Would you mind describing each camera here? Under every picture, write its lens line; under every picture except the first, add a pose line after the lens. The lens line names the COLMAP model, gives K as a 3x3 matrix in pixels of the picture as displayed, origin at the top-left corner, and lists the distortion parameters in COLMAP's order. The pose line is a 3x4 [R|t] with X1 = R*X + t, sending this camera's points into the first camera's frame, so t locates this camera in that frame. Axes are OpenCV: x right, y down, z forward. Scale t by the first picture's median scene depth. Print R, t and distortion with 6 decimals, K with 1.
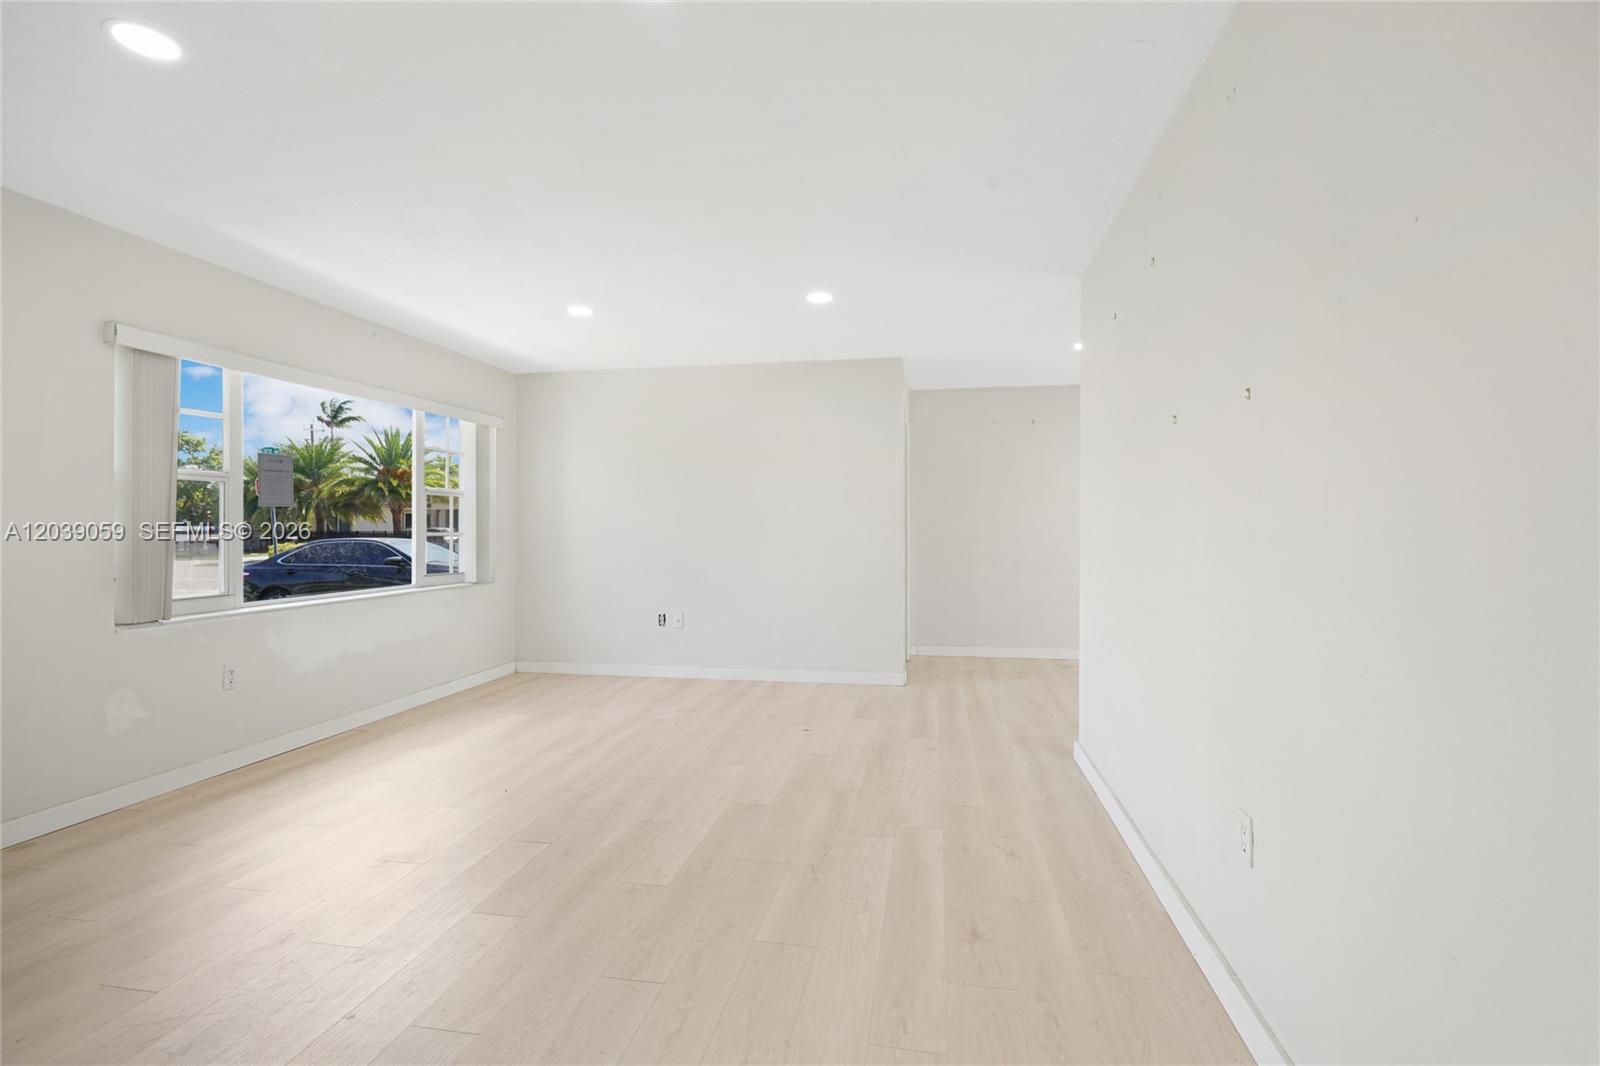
lens RADIAL K [[724.3, 0, 807.6], [0, 724.3, 527.1], [0, 0, 1]] dist [-0.000942, 0.000503]
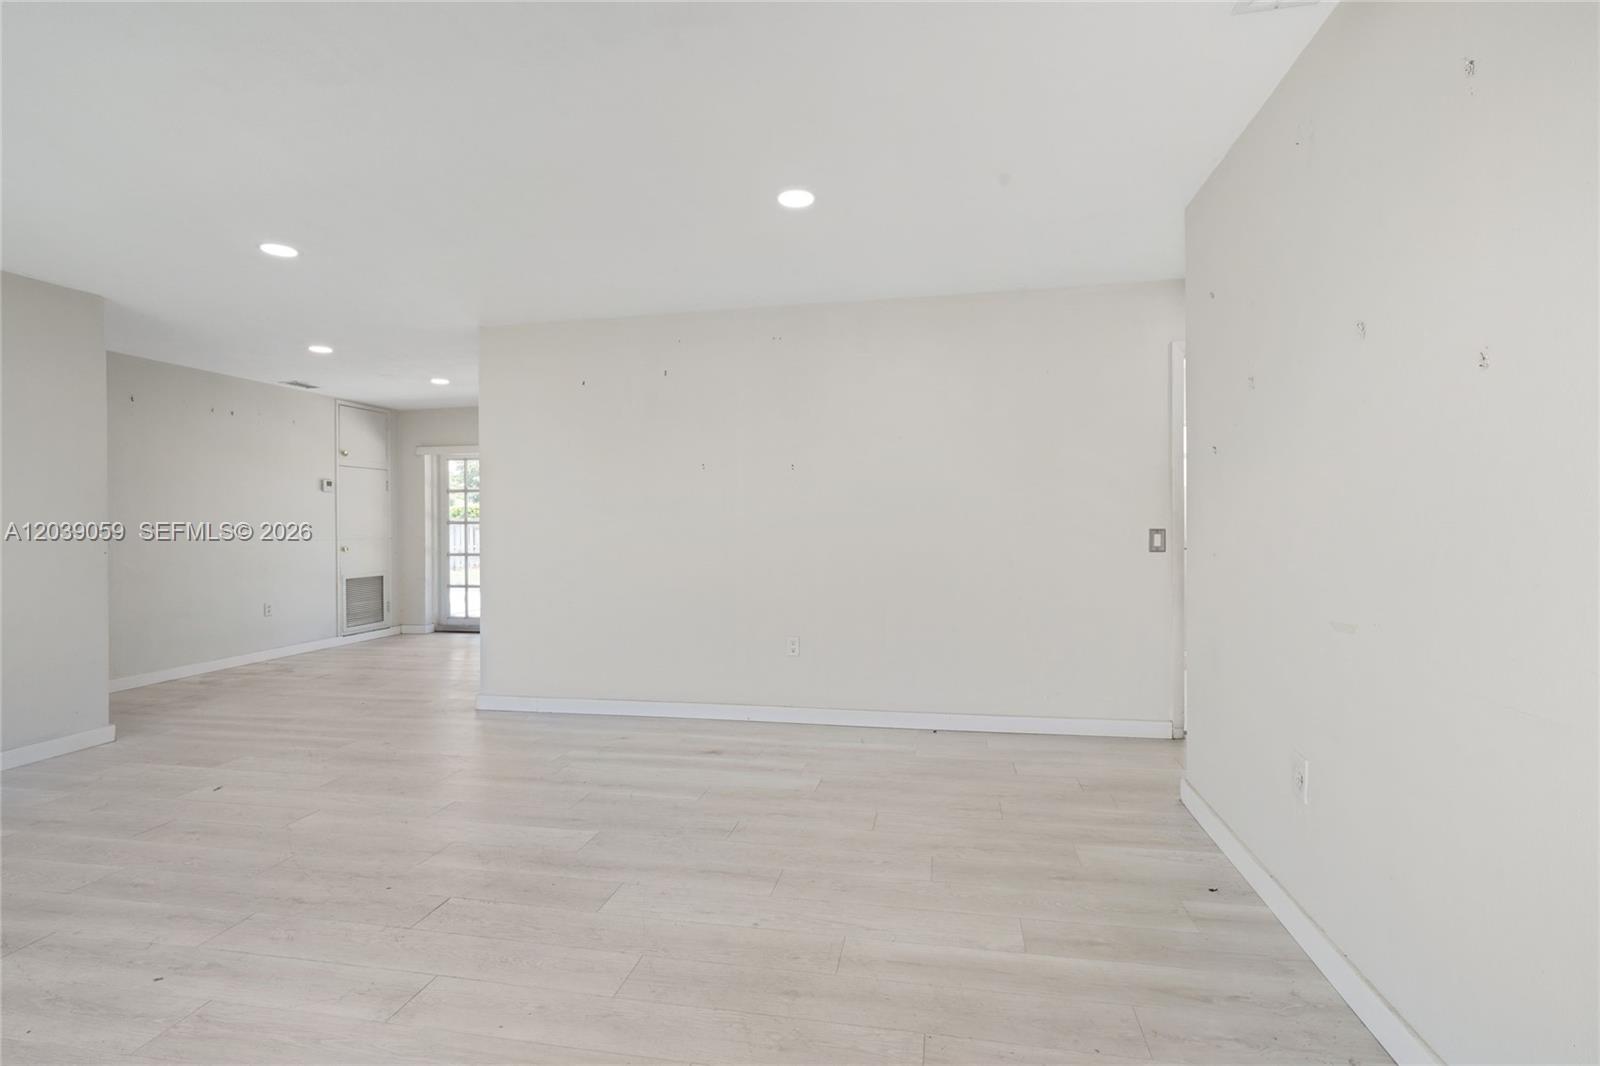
lens RADIAL K [[724.3, 0, 801.4], [0, 724.3, 530.1], [0, 0, 1]] dist [-0.000942, 0.000503]
pose [[0.018863, -0.006583, 0.999800, -1.037102], [0.004351, 0.999969, 0.006502, 0.006980], [-0.999813, 0.004227, 0.018891, 0.506136]]
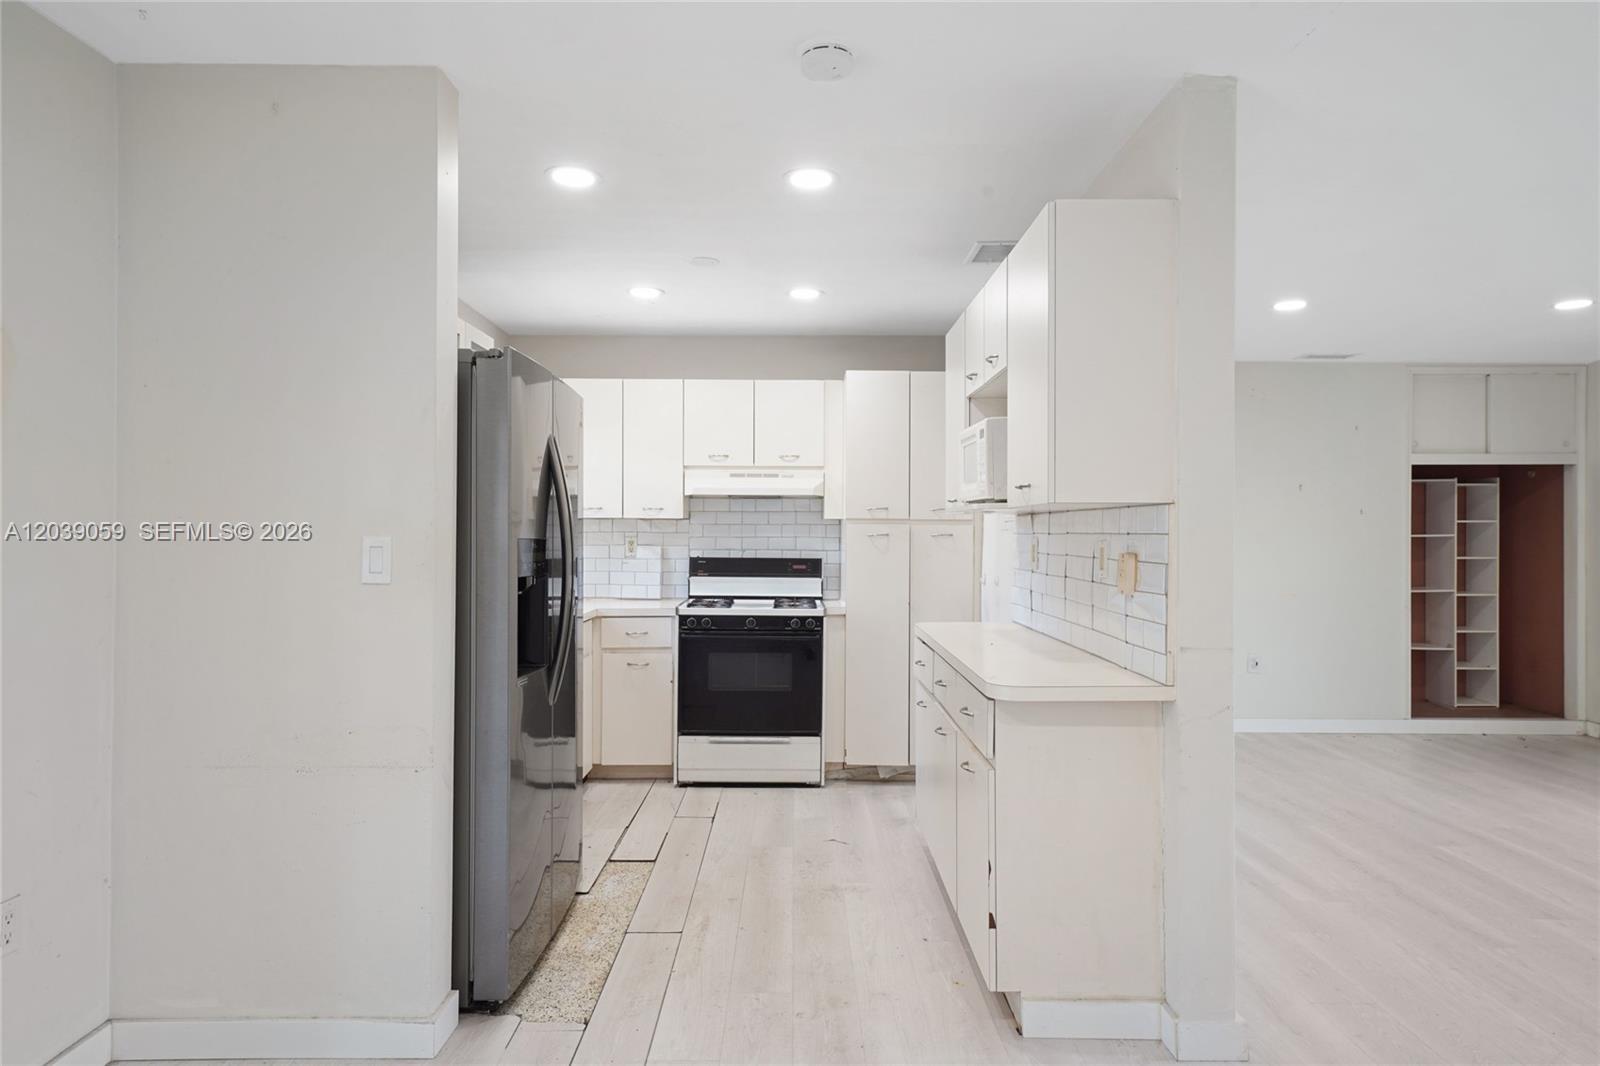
lens RADIAL K [[947.8, 0, 798.9], [0, 947.8, 529.3], [0, 0, 1]] dist [0.019808, -0.003268]
pose [[-0.982882, -0.004166, -0.184191, 0.949863], [-0.002901, 0.999970, -0.007135, -0.038704], [0.184215, -0.006479, -0.982865, 1.903812]]
